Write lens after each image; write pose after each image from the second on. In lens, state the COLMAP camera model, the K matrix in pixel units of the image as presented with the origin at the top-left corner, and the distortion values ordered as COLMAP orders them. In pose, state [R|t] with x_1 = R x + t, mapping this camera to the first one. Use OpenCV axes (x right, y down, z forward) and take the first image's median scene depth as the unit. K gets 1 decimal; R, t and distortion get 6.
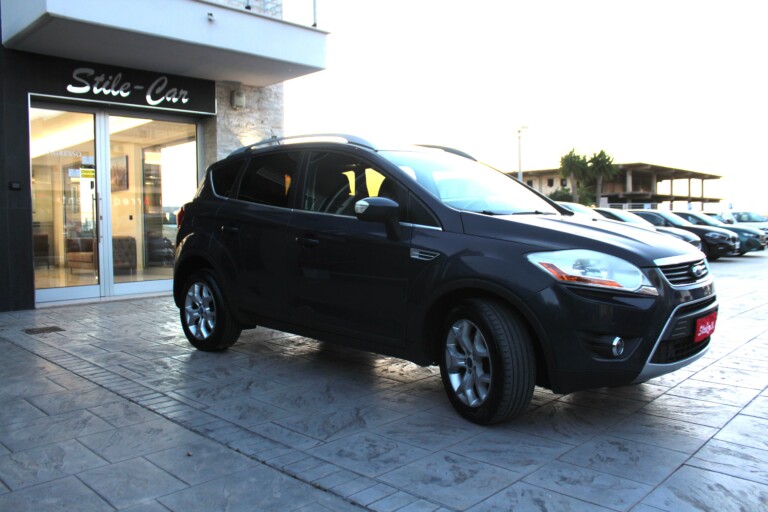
lens RADIAL K [[629.7, 0, 384.0], [0, 629.7, 256.0], [0, 0, 1]] dist [-0.154897, 0.122371]
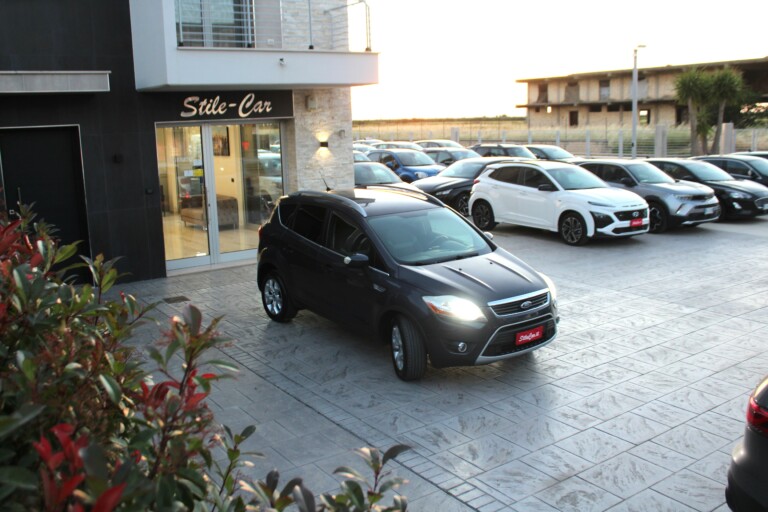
lens RADIAL K [[725.3, 0, 384.0], [0, 725.3, 256.0], [0, 0, 1]] dist [-0.099542, -0.001705]
pose [[0.981472, 0.021503, -0.190398, 0.240595], [0.005318, 0.990243, 0.139250, -0.196293], [0.191534, -0.137683, 0.971781, -0.528852]]
